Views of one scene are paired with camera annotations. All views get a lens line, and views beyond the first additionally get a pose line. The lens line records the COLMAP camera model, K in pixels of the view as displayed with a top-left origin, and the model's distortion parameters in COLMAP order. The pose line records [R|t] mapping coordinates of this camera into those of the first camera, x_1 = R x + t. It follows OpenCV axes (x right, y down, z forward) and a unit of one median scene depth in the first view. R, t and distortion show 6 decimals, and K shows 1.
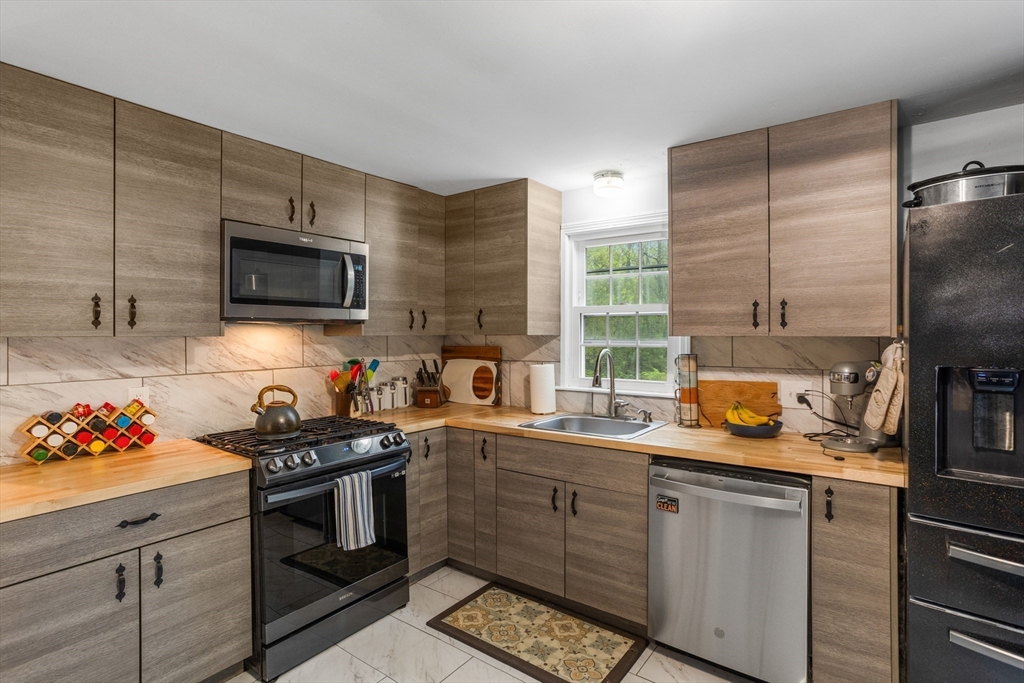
lens RADIAL K [[503.8, 0, 508.8], [0, 503.8, 338.3], [0, 0, 1]] dist [-0.059979, 0.037896]
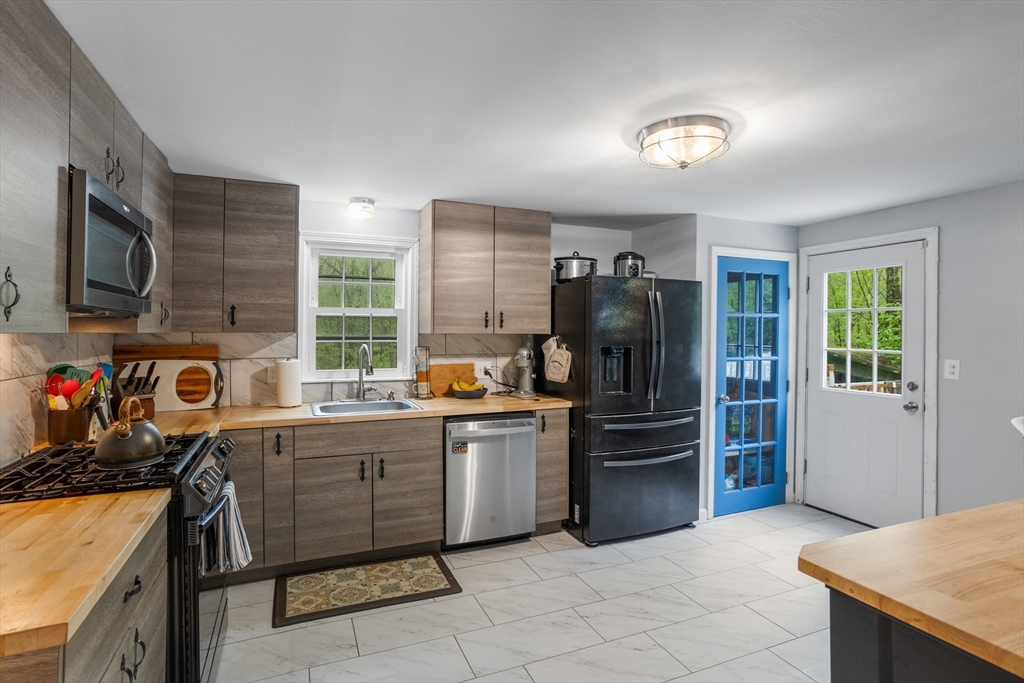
lens RADIAL K [[497.6, 0, 481.8], [0, 497.6, 330.5], [0, 0, 1]] dist [-0.058452, 0.033495]
pose [[0.536359, 0.006490, 0.843965, -0.768720], [0.004281, 0.999937, -0.010410, 0.002545], [-0.843979, 0.009196, 0.536297, 0.134405]]
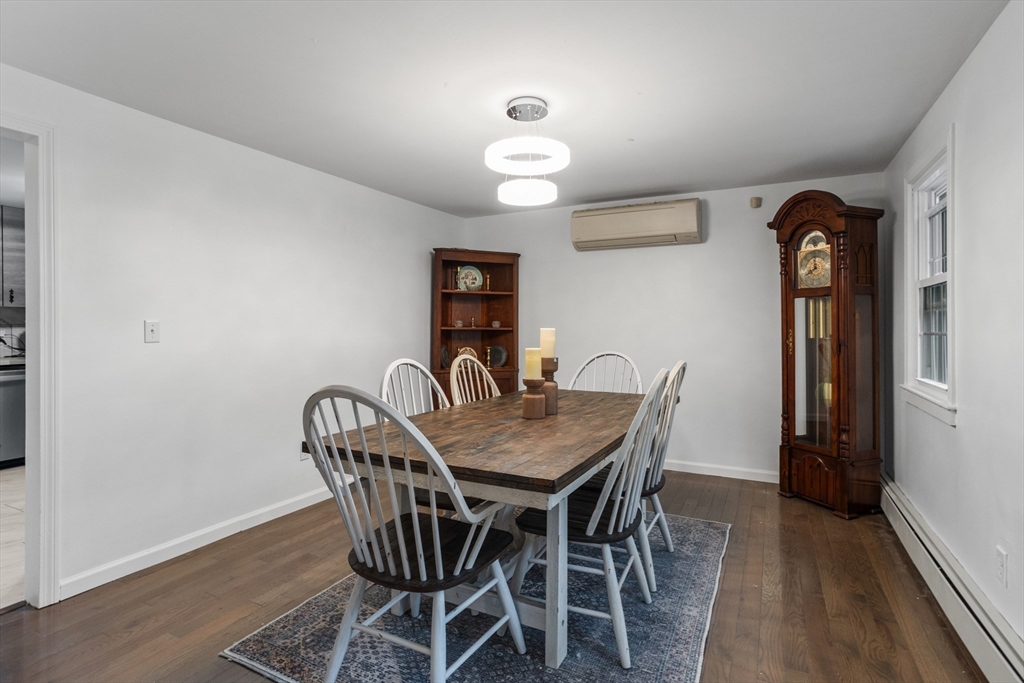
lens RADIAL K [[503.8, 0, 508.8], [0, 503.8, 338.3], [0, 0, 1]] dist [-0.059979, 0.037896]
pose [[-0.170729, -0.007742, 0.985288, -1.639520], [0.005055, 0.999949, 0.008733, 0.107198], [-0.985305, 0.006472, -0.170682, -0.644352]]
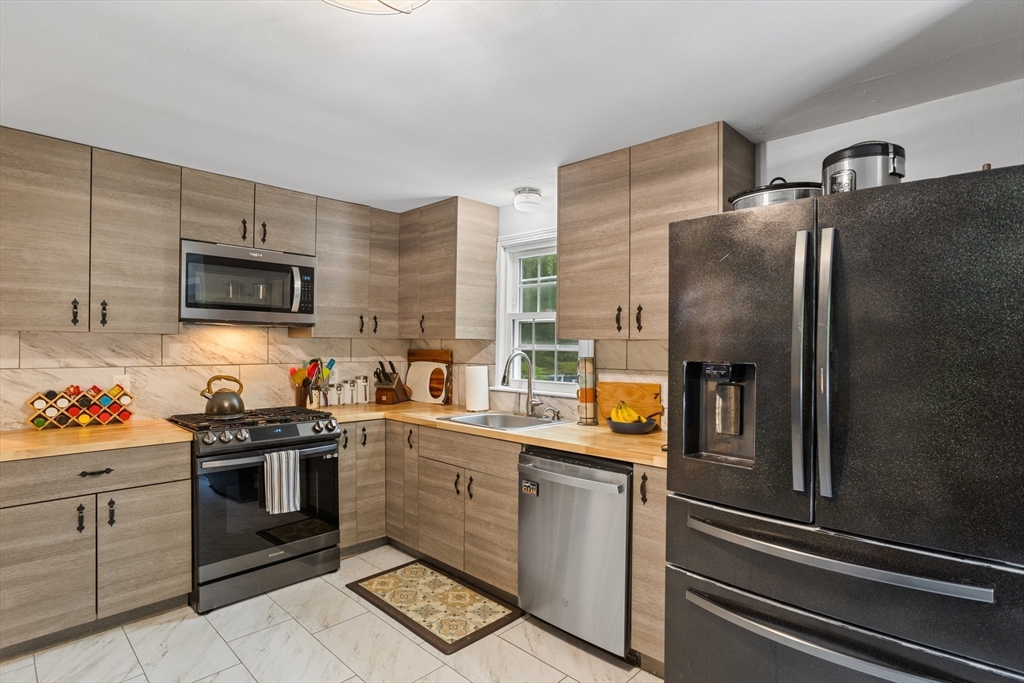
lens RADIAL K [[516.5, 0, 503.6], [0, 516.5, 351.7], [0, 0, 1]] dist [-0.063160, 0.037737]
pose [[0.991850, 0.015329, -0.126485, 0.345021], [-0.015080, 0.999882, 0.002924, 0.021533], [0.126515, -0.000993, 0.991964, -0.131795]]
